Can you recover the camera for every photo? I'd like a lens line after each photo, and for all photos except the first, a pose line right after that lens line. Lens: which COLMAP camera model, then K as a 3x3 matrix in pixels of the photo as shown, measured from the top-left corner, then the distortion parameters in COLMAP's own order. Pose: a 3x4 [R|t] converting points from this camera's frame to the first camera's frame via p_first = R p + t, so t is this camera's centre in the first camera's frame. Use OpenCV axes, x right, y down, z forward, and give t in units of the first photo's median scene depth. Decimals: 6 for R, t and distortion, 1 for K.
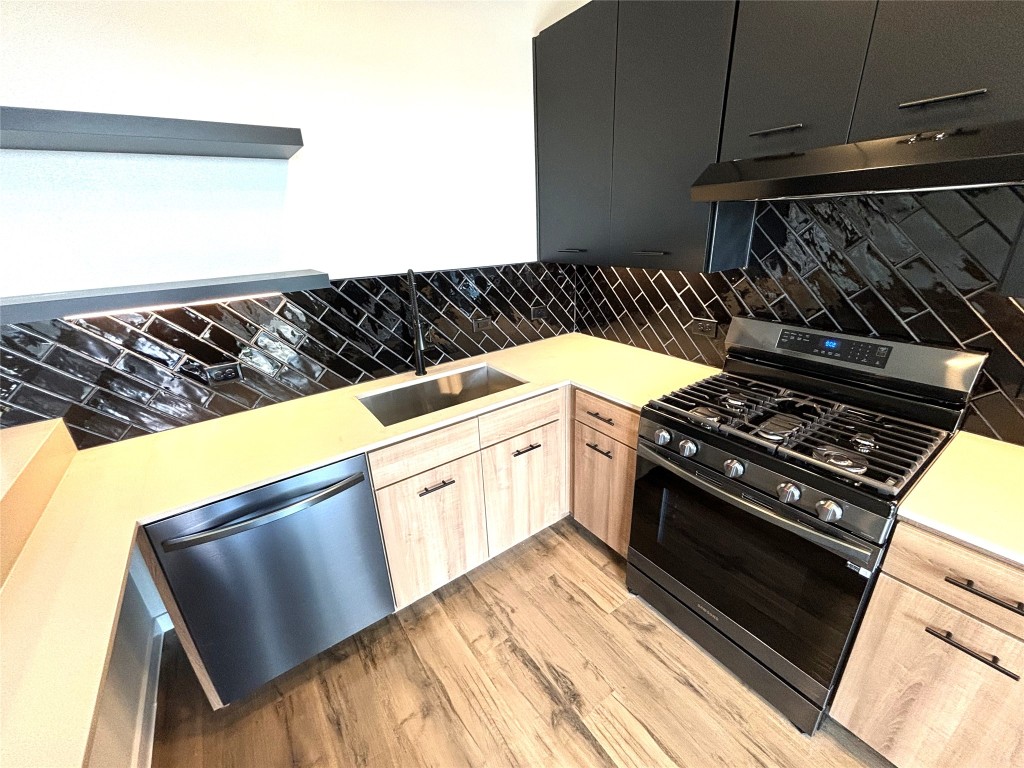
lens RADIAL K [[414.8, 0, 510.1], [0, 414.8, 382.9], [0, 0, 1]] dist [0.000604, 0.000383]
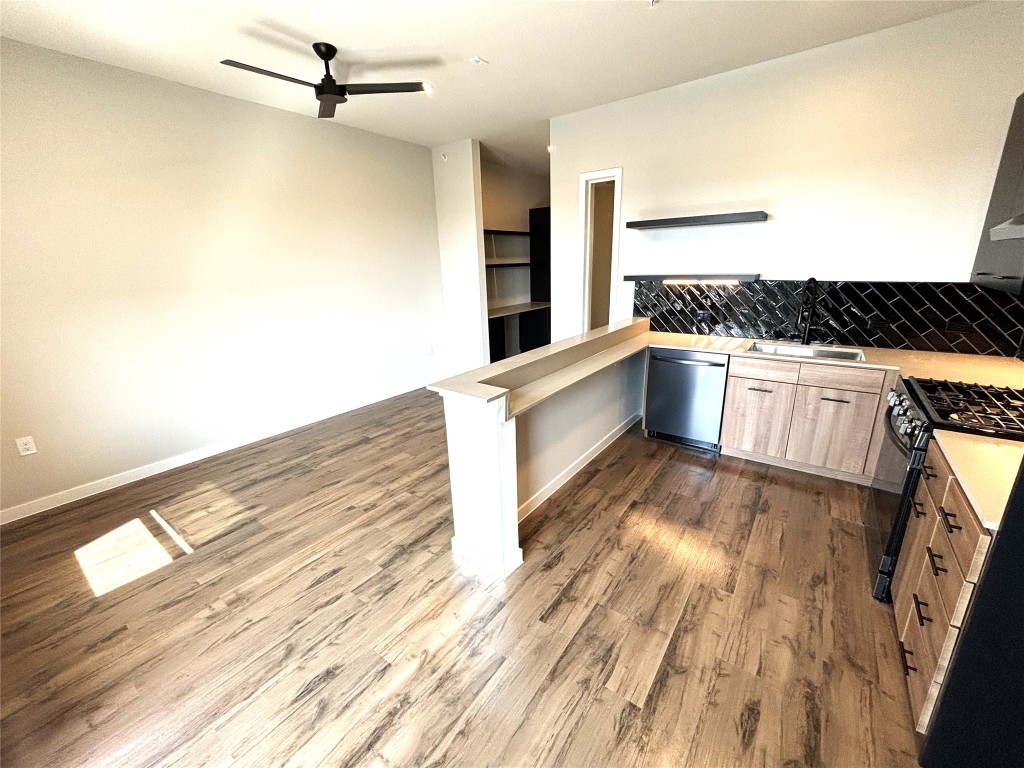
lens RADIAL K [[414.8, 0, 510.1], [0, 414.8, 382.9], [0, 0, 1]] dist [0.000604, 0.000383]
pose [[0.311390, 0.300331, -0.901575, 0.988816], [-0.325607, 0.925034, 0.195685, 0.189363], [0.892757, 0.232625, 0.385836, -0.637683]]
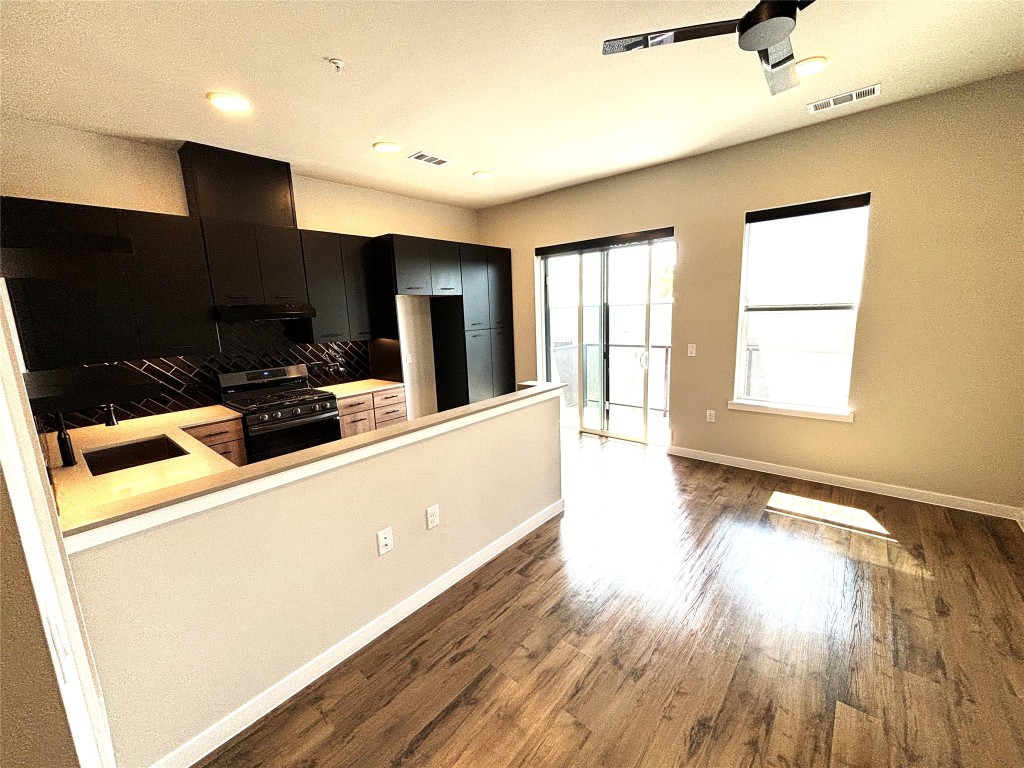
lens RADIAL K [[414.8, 0, 510.1], [0, 414.8, 382.9], [0, 0, 1]] dist [0.000604, 0.000383]
pose [[-0.240830, -0.119834, 0.963141, -1.632541], [0.395370, 0.894167, 0.210113, 0.012173], [-0.886388, 0.431399, -0.167964, 0.083704]]
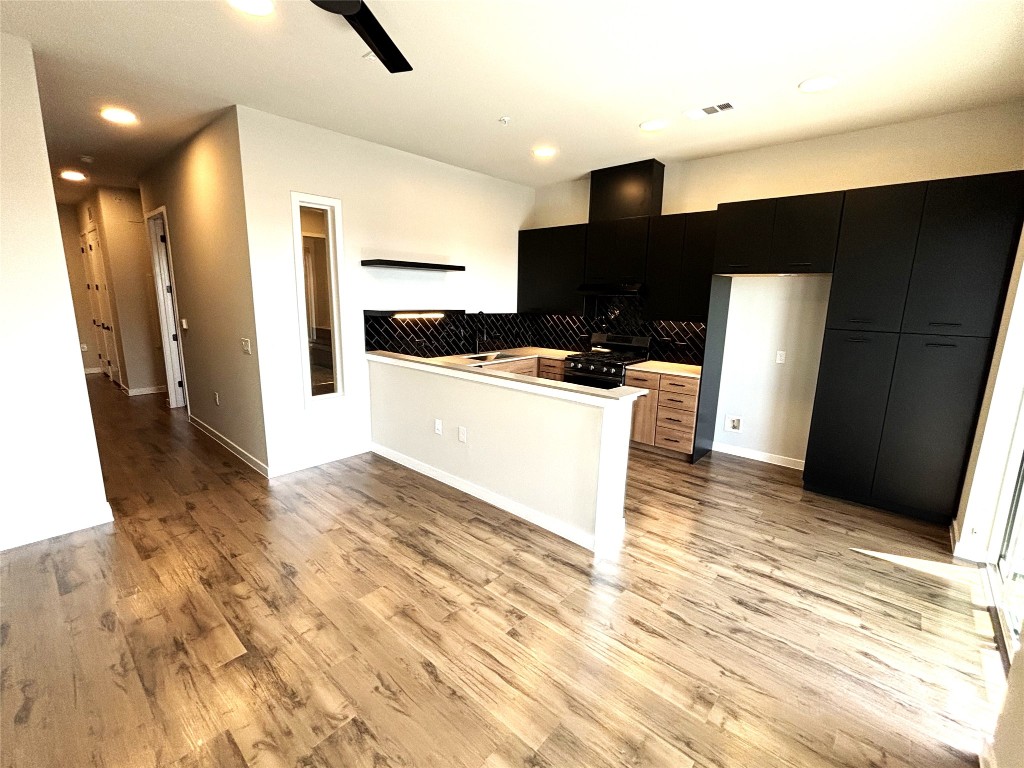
lens RADIAL K [[448.0, 0, 514.0], [0, 448.0, 385.5], [0, 0, 1]] dist [-0.000633, 0.000117]
pose [[0.971155, 0.015125, 0.237969, -0.676184], [0.025456, 0.985707, -0.166534, 0.654242], [-0.237086, 0.167788, 0.956889, -1.657703]]
